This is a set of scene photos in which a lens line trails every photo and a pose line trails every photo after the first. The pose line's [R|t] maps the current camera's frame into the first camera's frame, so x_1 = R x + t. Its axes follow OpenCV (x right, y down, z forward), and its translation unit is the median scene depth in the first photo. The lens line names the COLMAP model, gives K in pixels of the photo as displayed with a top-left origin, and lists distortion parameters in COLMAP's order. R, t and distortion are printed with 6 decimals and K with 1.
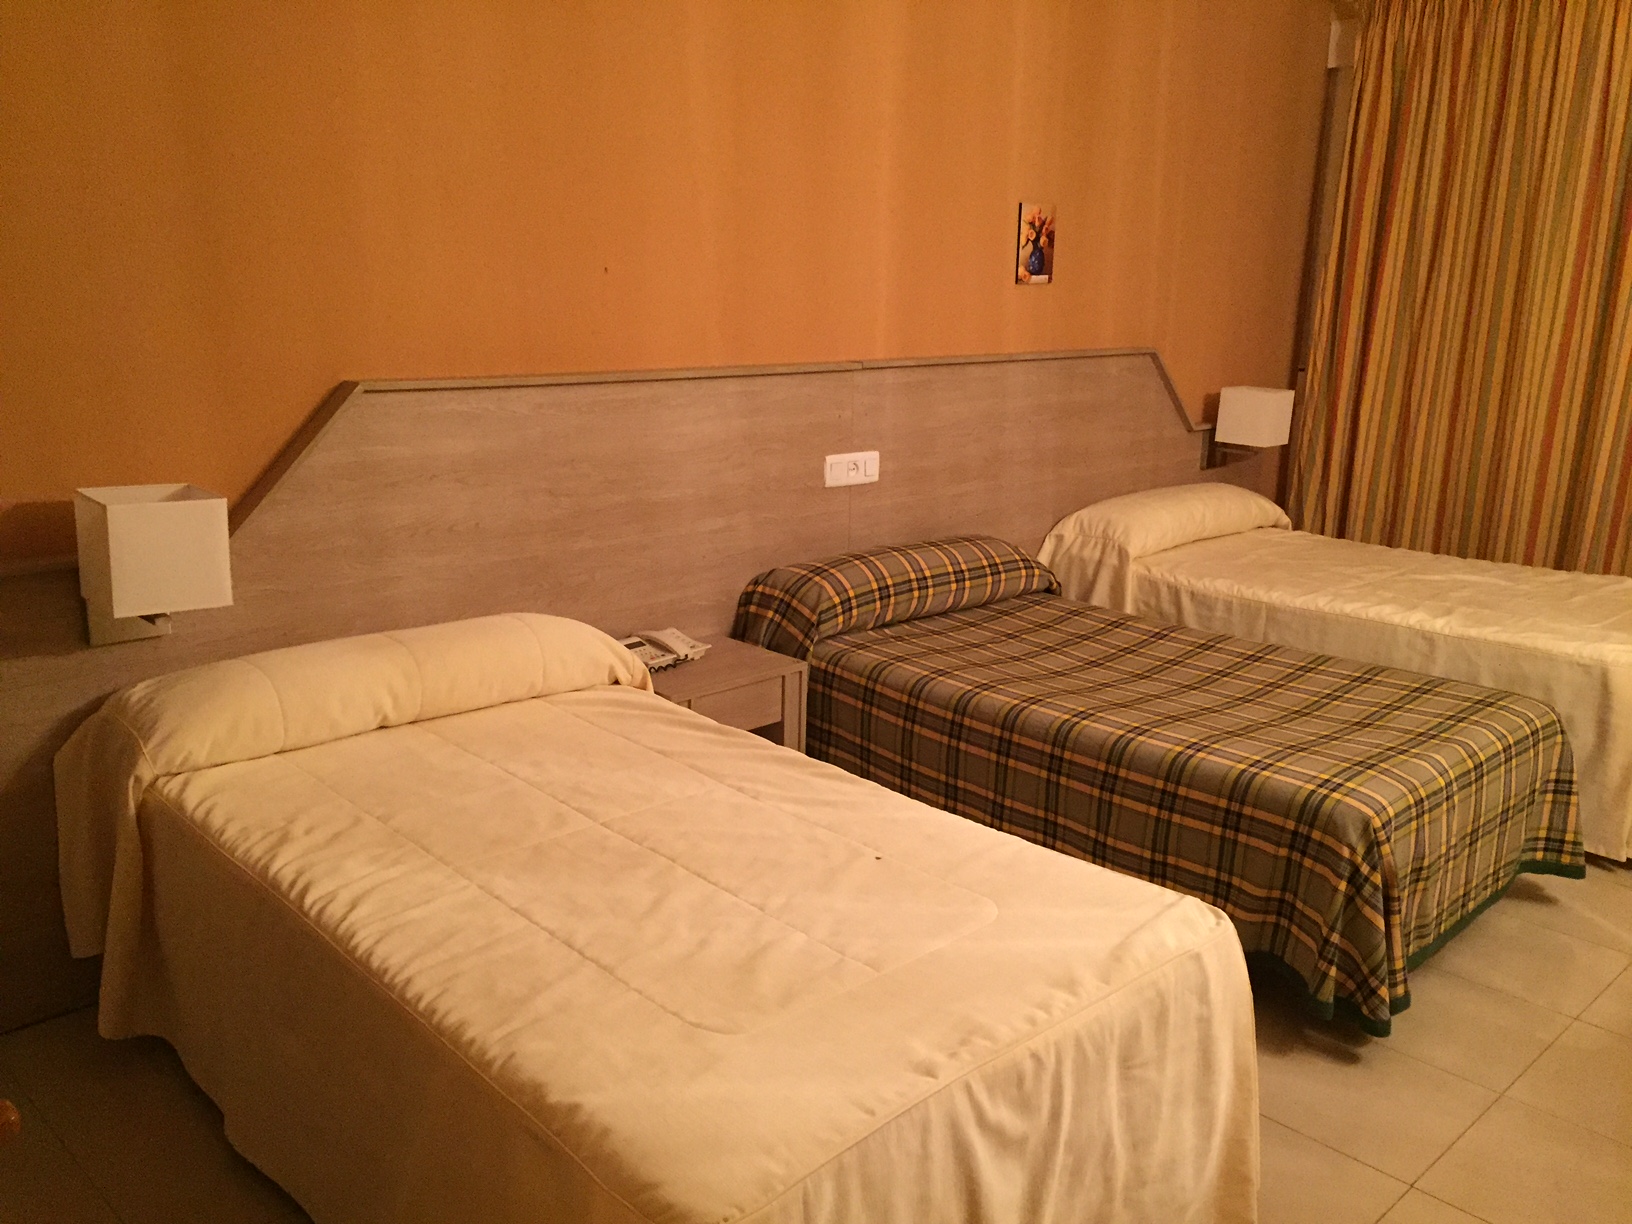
lens RADIAL K [[1393.9, 0, 813.6], [0, 1393.9, 619.8], [0, 0, 1]] dist [0.083498, -0.103365]
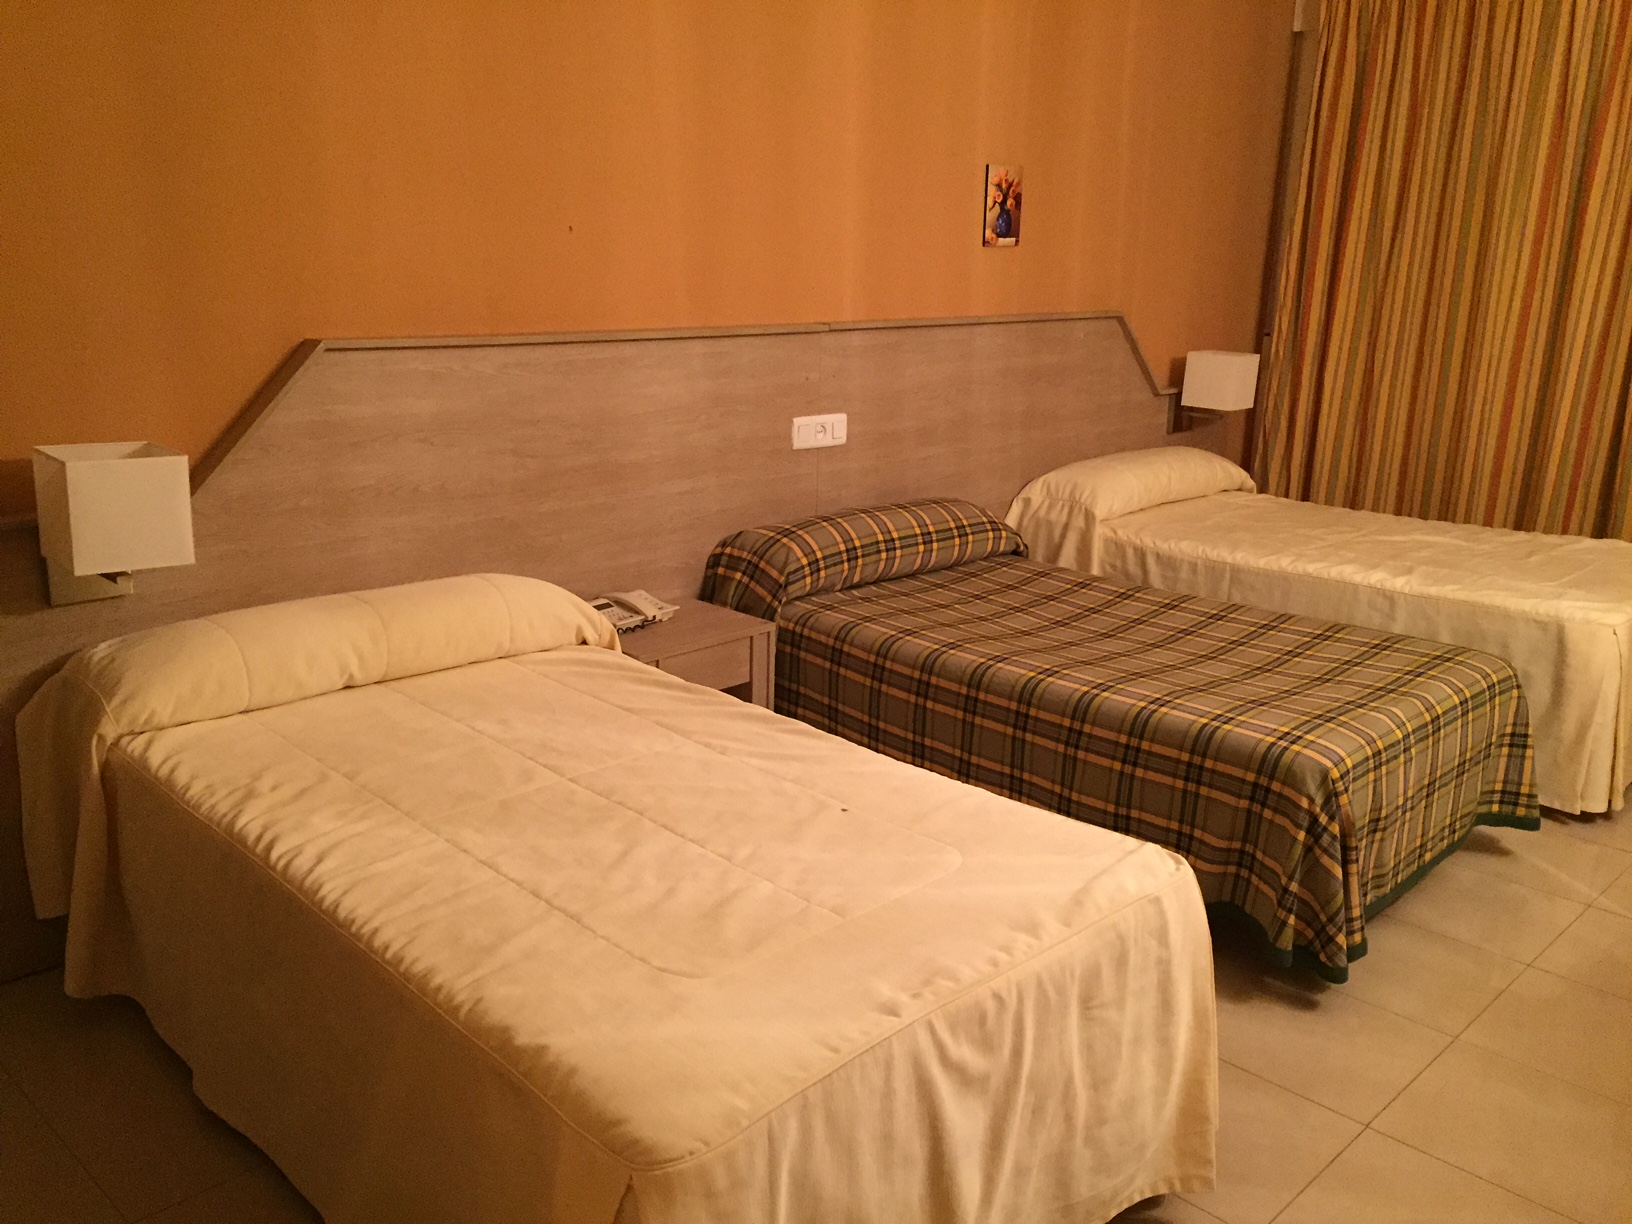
lens RADIAL K [[1393.9, 0, 813.6], [0, 1393.9, 619.8], [0, 0, 1]] dist [0.083498, -0.103365]
pose [[0.999787, -0.004739, 0.020073, 0.003249], [0.004349, 0.999801, 0.019452, 0.009737], [-0.020161, -0.019361, 0.999609, -0.003629]]
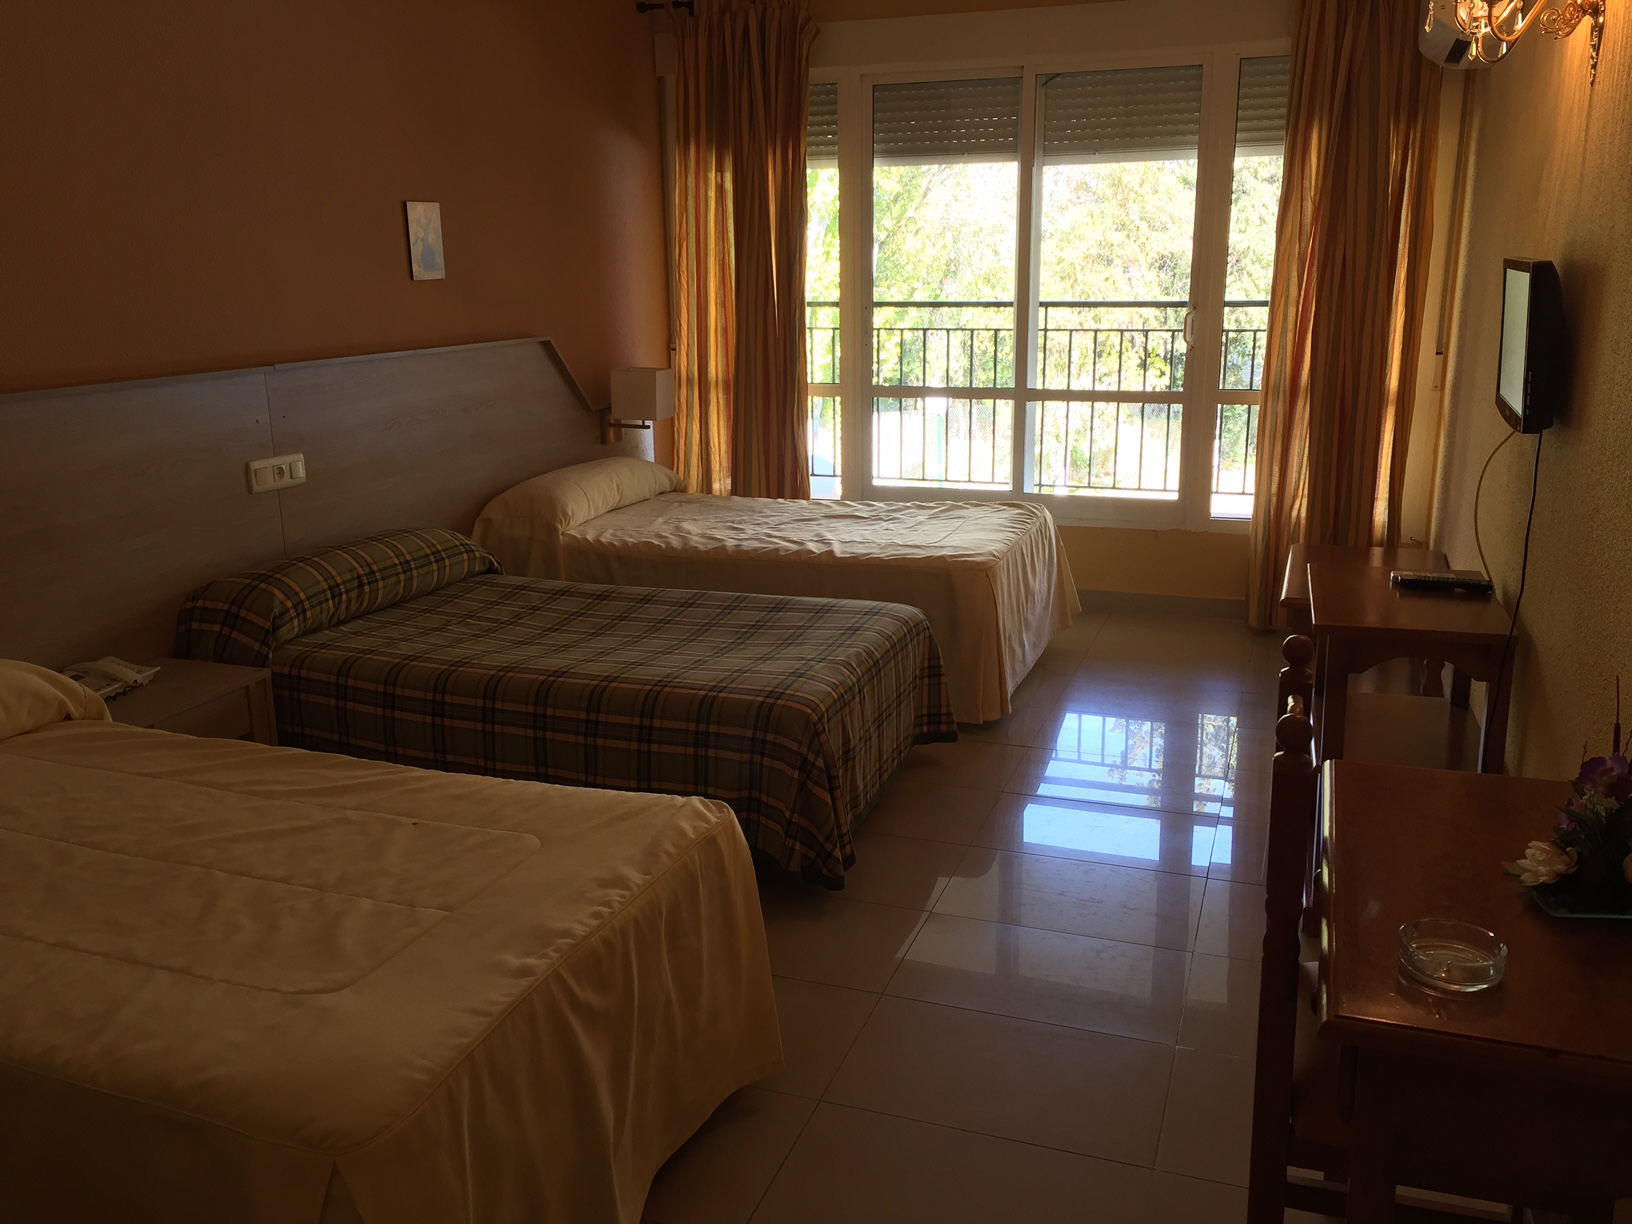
lens RADIAL K [[1393.9, 0, 813.6], [0, 1393.9, 619.8], [0, 0, 1]] dist [0.083498, -0.103365]
pose [[0.899294, -0.140328, 0.414221, -0.074751], [0.136399, 0.989877, 0.039218, 0.010237], [-0.415531, 0.021231, 0.909331, -0.083299]]
